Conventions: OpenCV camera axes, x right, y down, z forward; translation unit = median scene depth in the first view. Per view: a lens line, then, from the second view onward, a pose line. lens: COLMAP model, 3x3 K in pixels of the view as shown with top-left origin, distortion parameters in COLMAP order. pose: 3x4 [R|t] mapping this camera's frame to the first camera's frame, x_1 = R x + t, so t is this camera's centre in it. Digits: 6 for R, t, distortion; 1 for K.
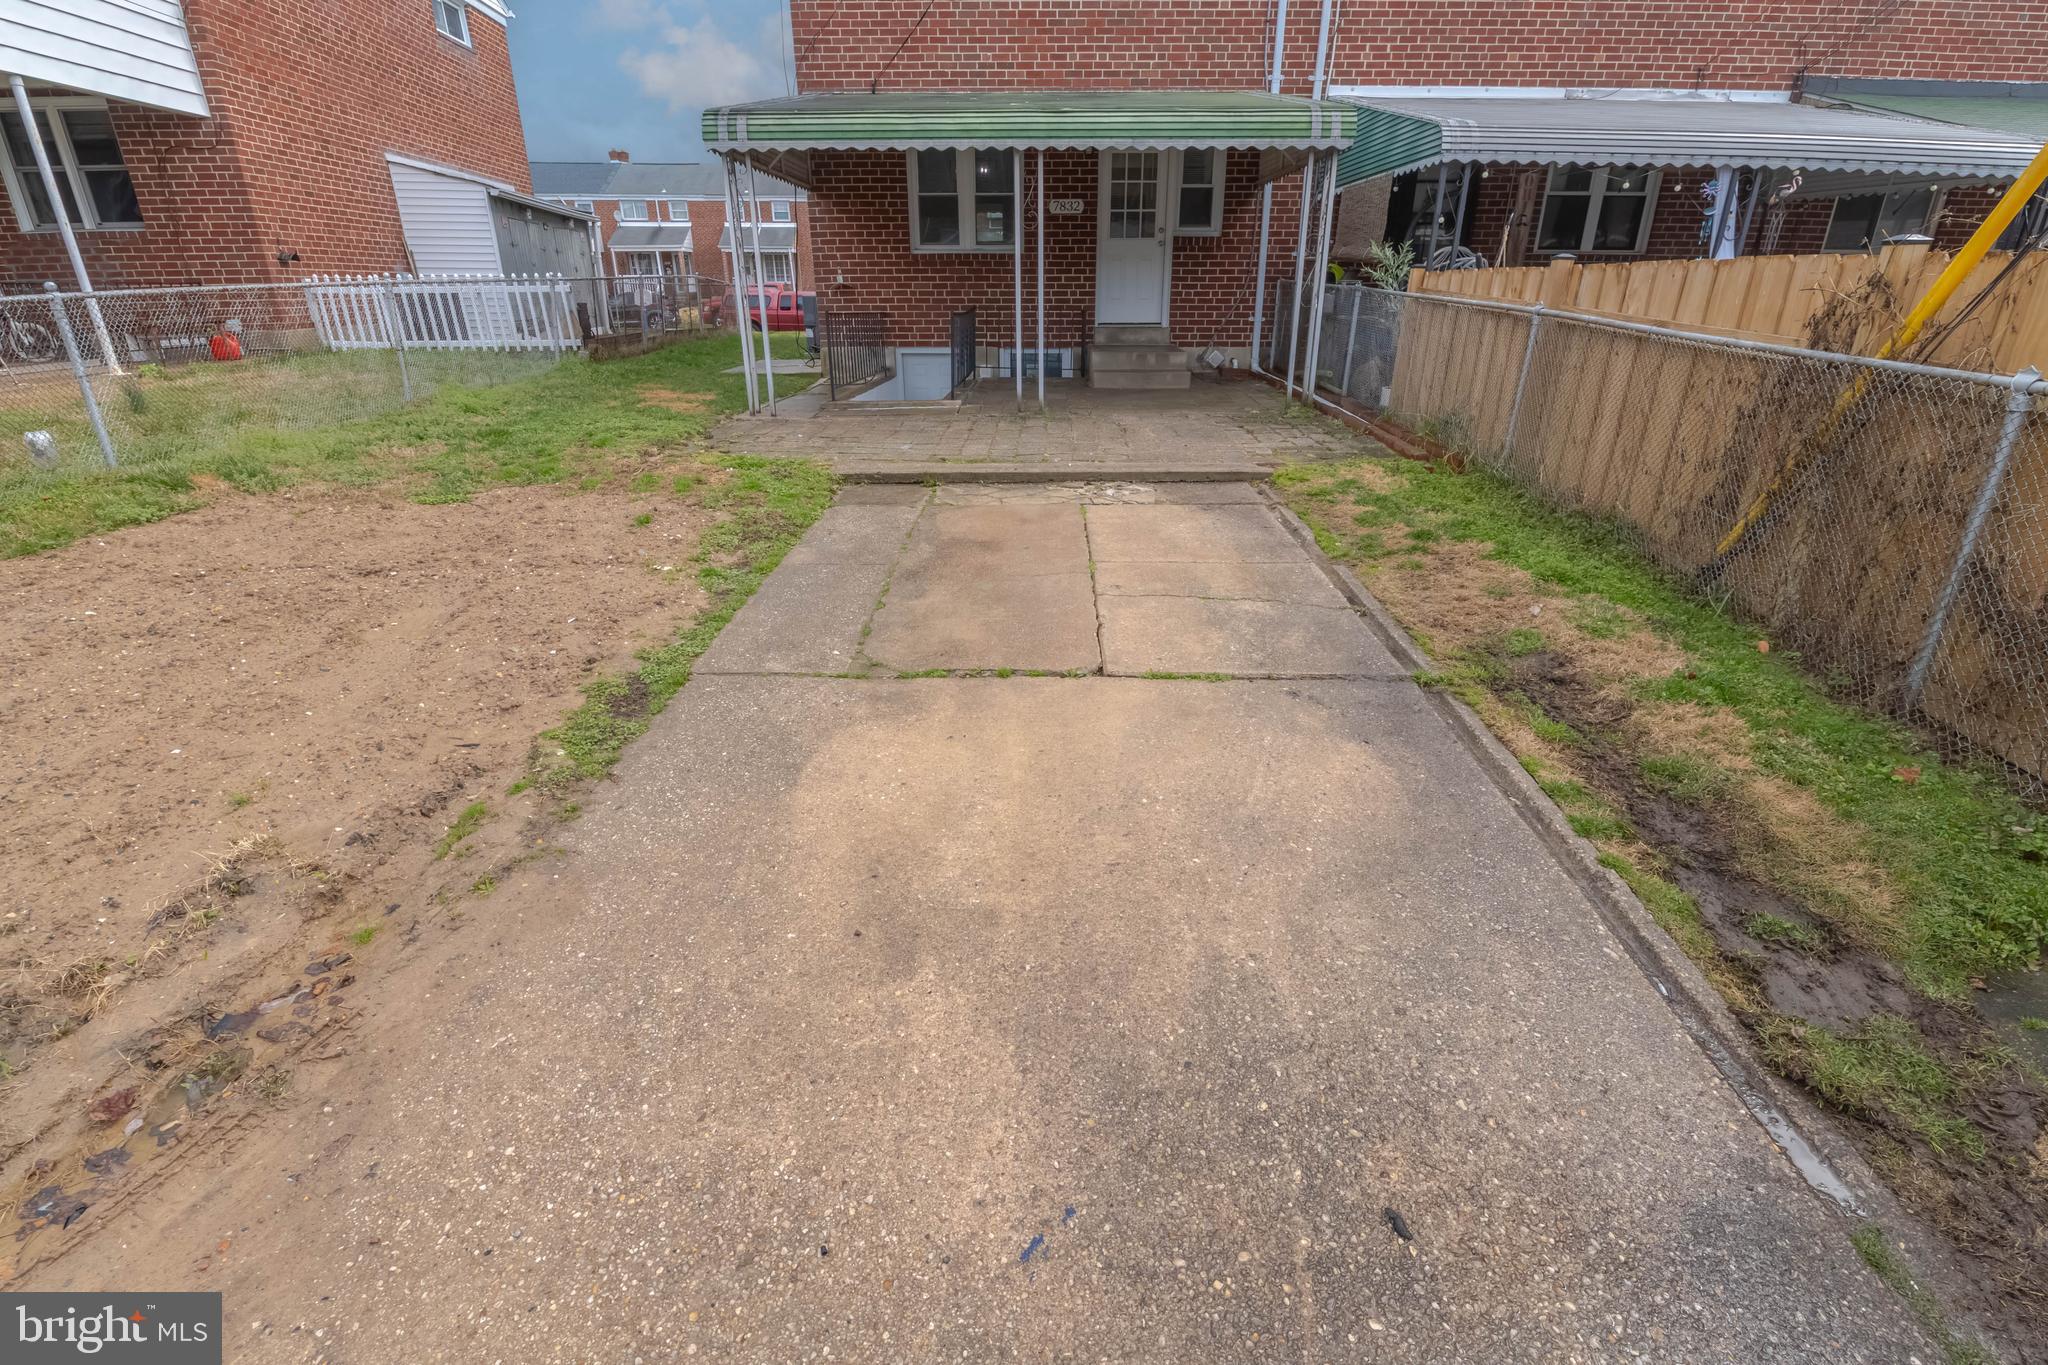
lens RADIAL K [[921.7, 0, 1031.9], [0, 921.7, 691.3], [0, 0, 1]] dist [-0.004165, -0.007252]
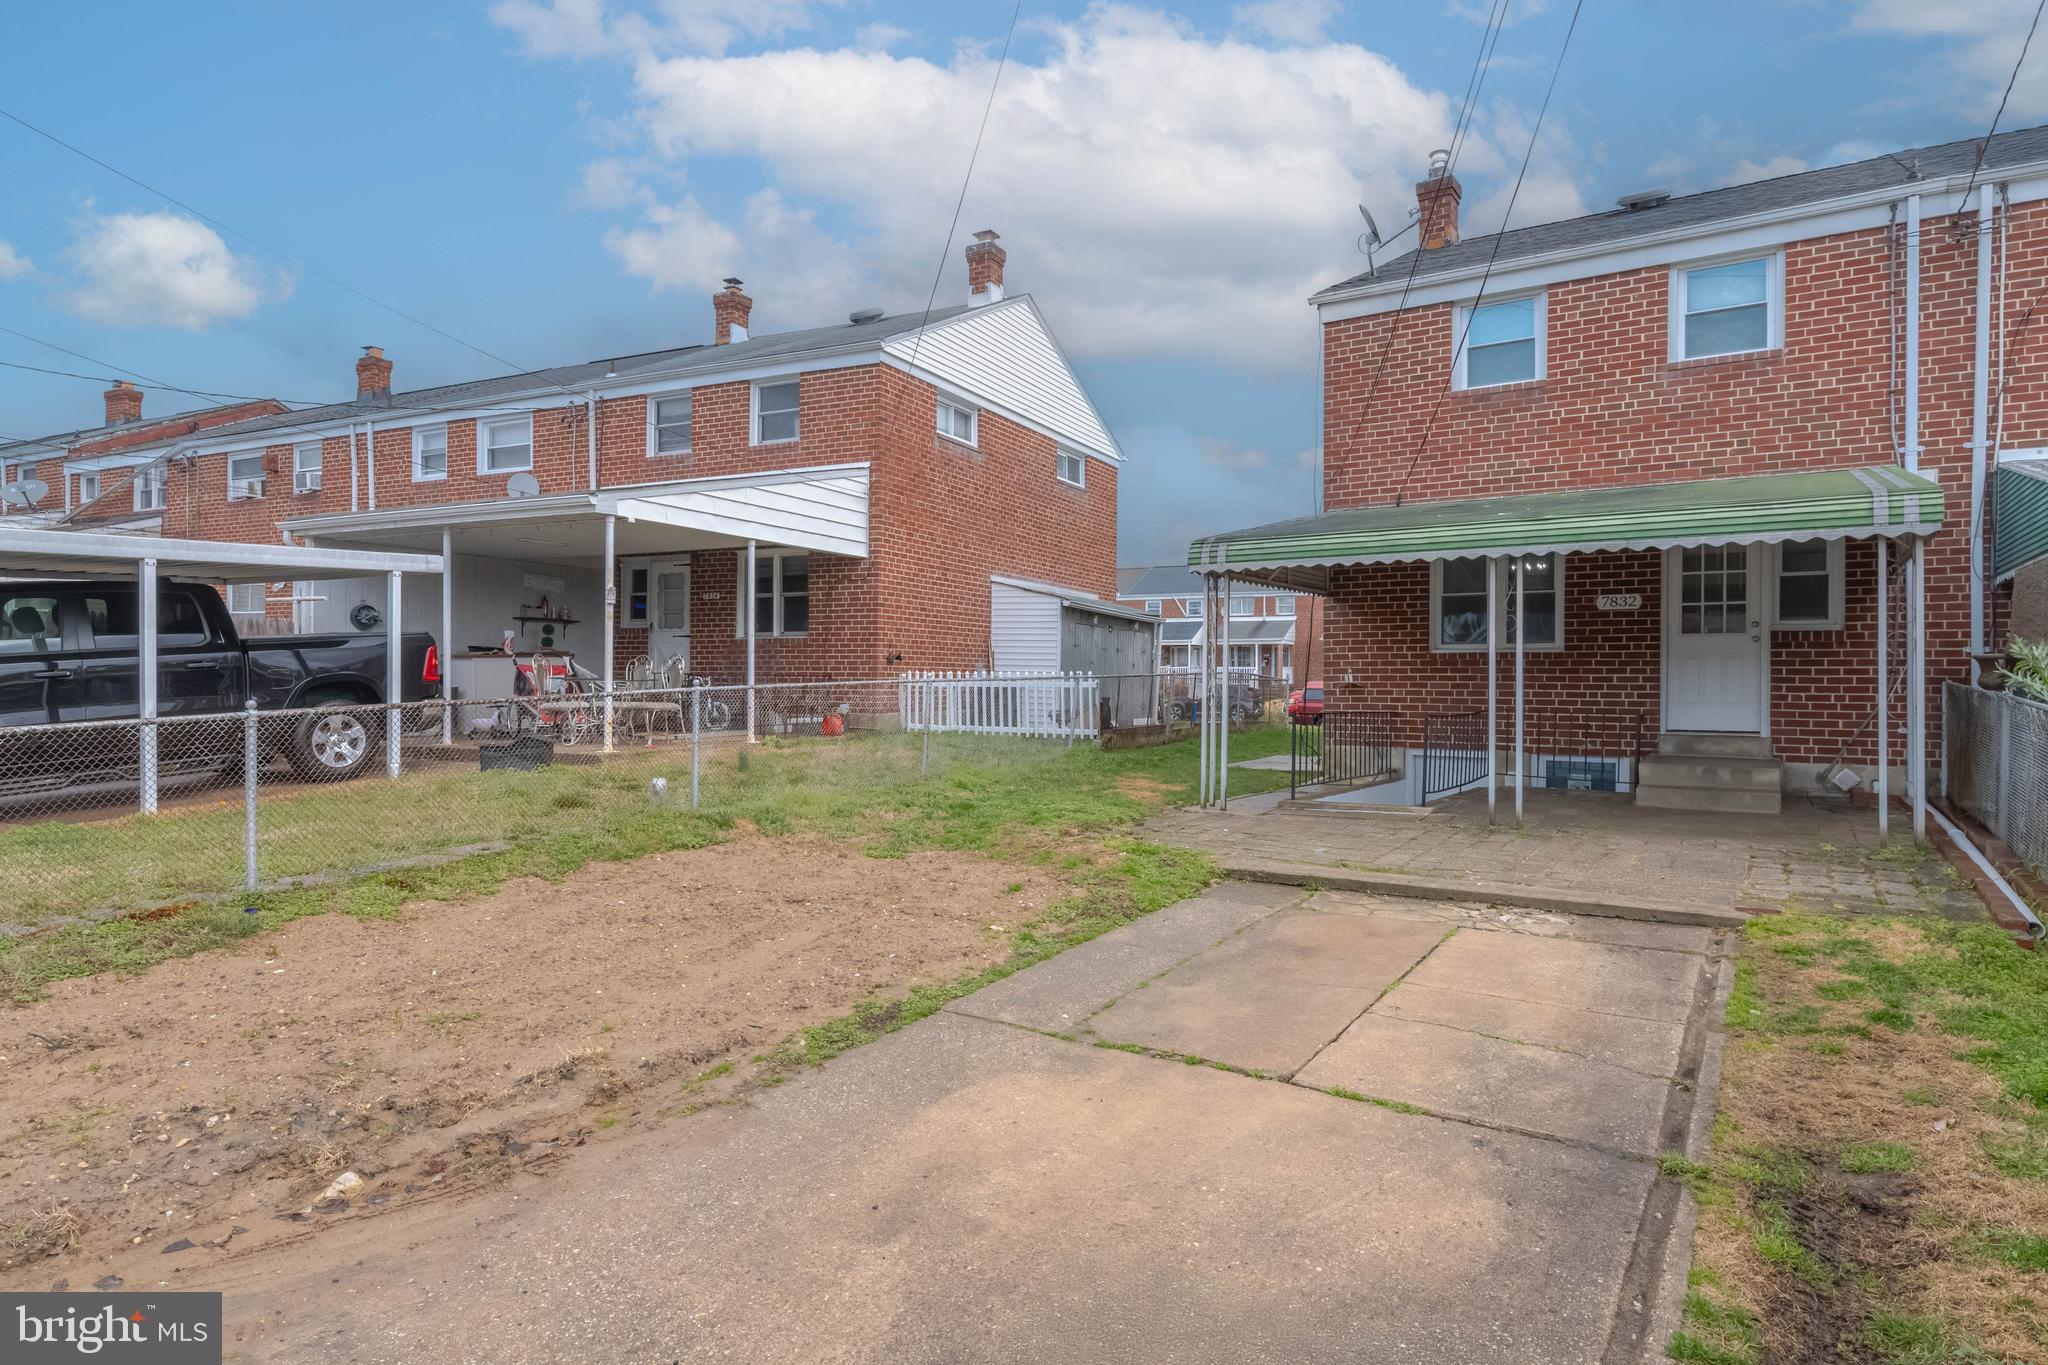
lens RADIAL K [[1135.9, 0, 1030.7], [0, 1135.9, 690.3], [0, 0, 1]] dist [0.008148, -0.004959]
pose [[0.842054, 0.009895, -0.539303, 0.175899], [-0.220446, 0.918832, -0.327341, 0.019507], [0.492289, 0.394526, 0.775887, -0.070940]]
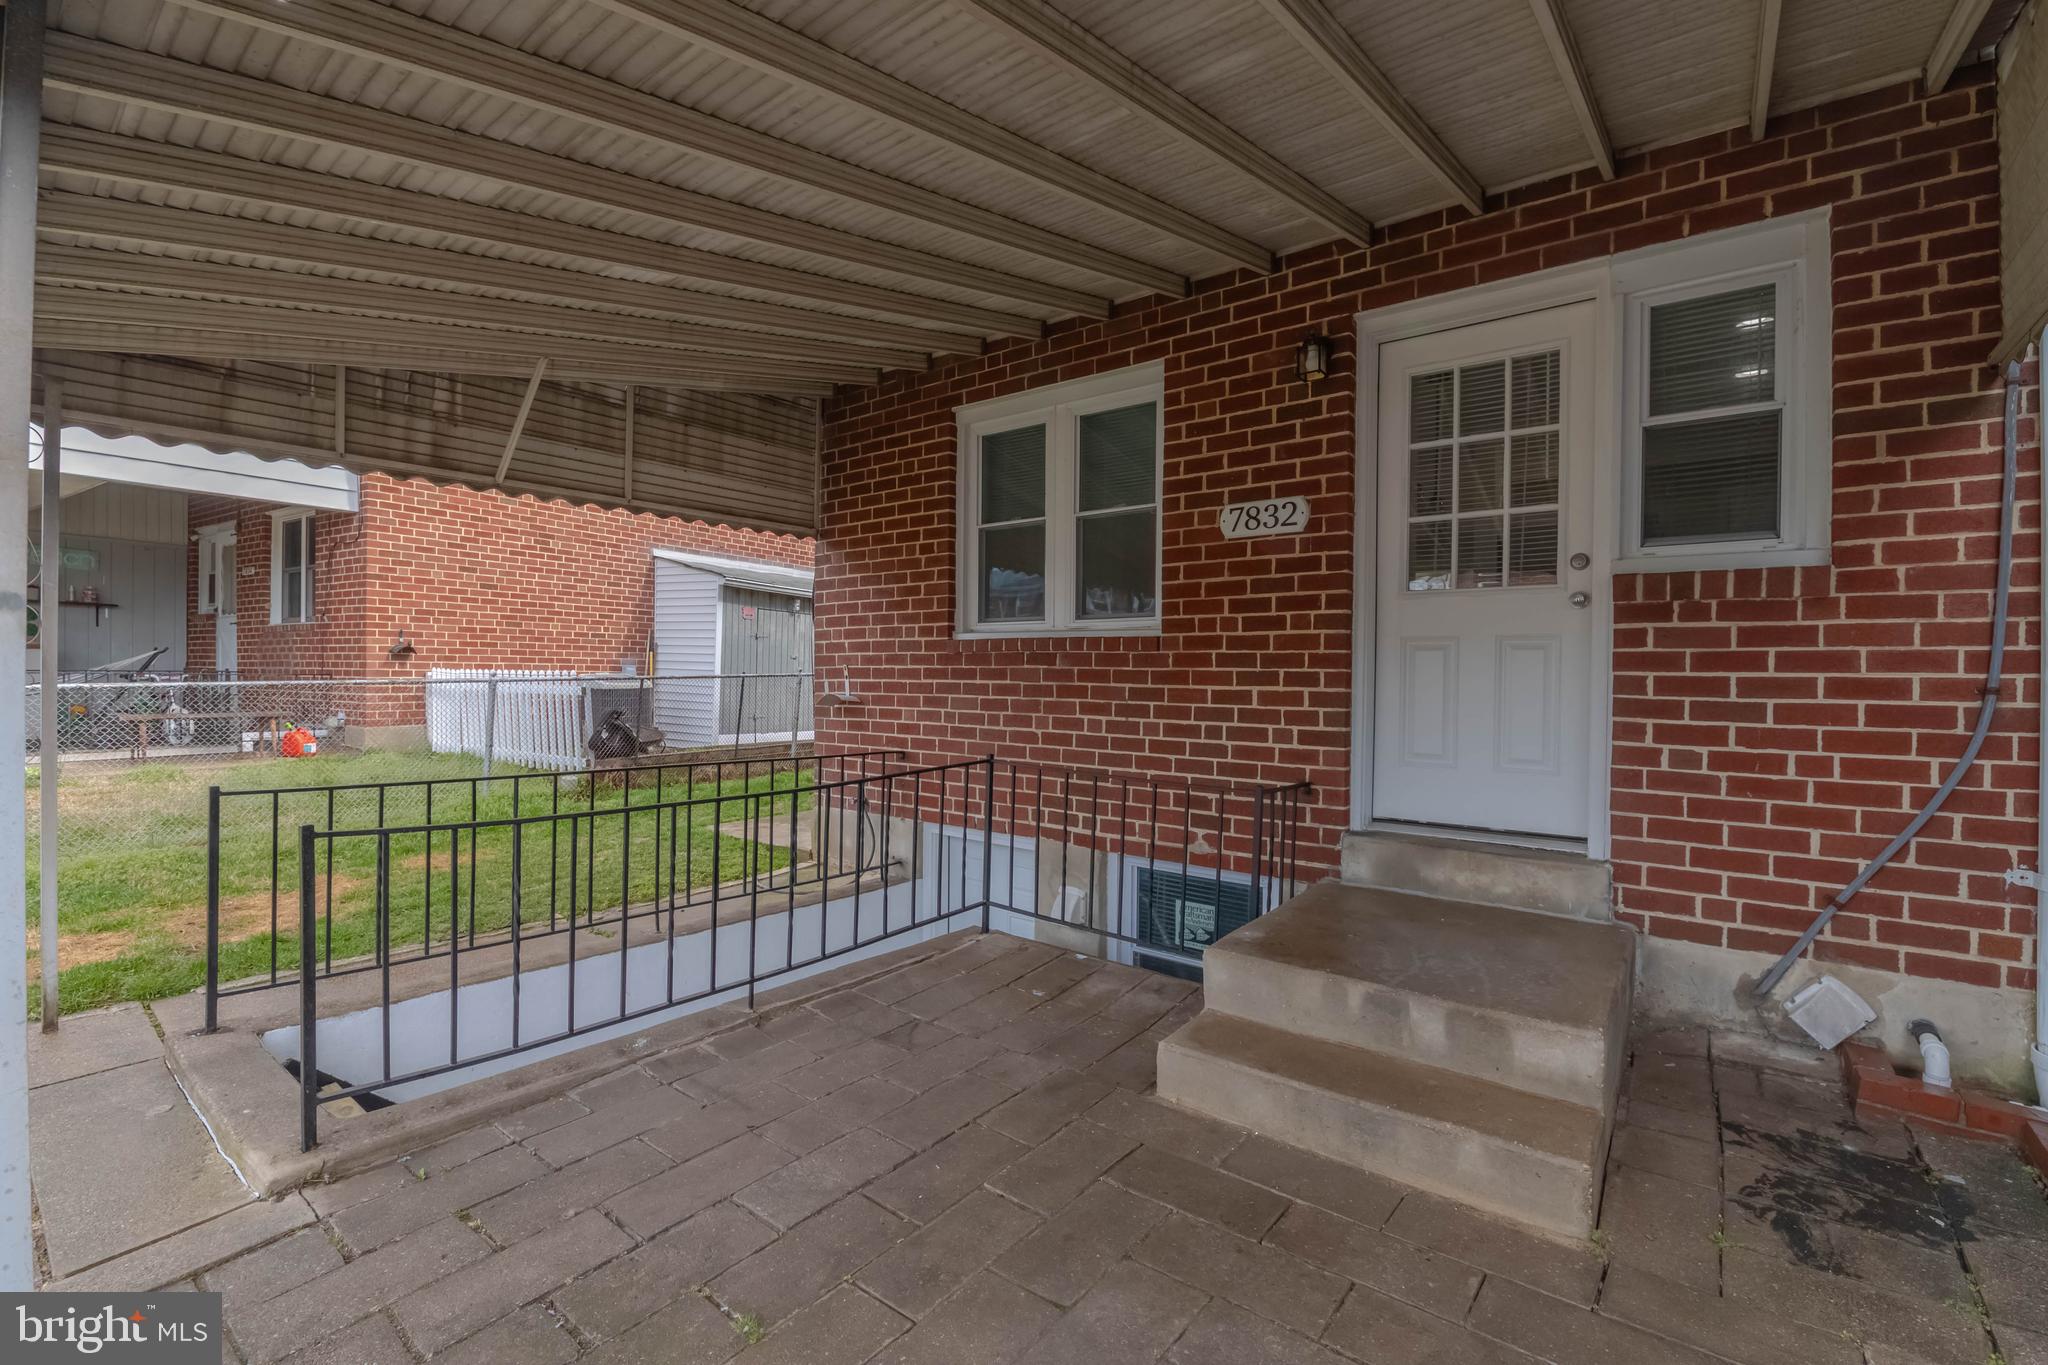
lens RADIAL K [[891.2, 0, 1016.7], [0, 891.2, 687.5], [0, 0, 1]] dist [-0.013835, -0.002037]
pose [[0.791653, 0.019109, -0.610672, 0.210919], [-0.254827, 0.918750, -0.301599, -0.392249], [0.555292, 0.394378, 0.732200, 0.840228]]
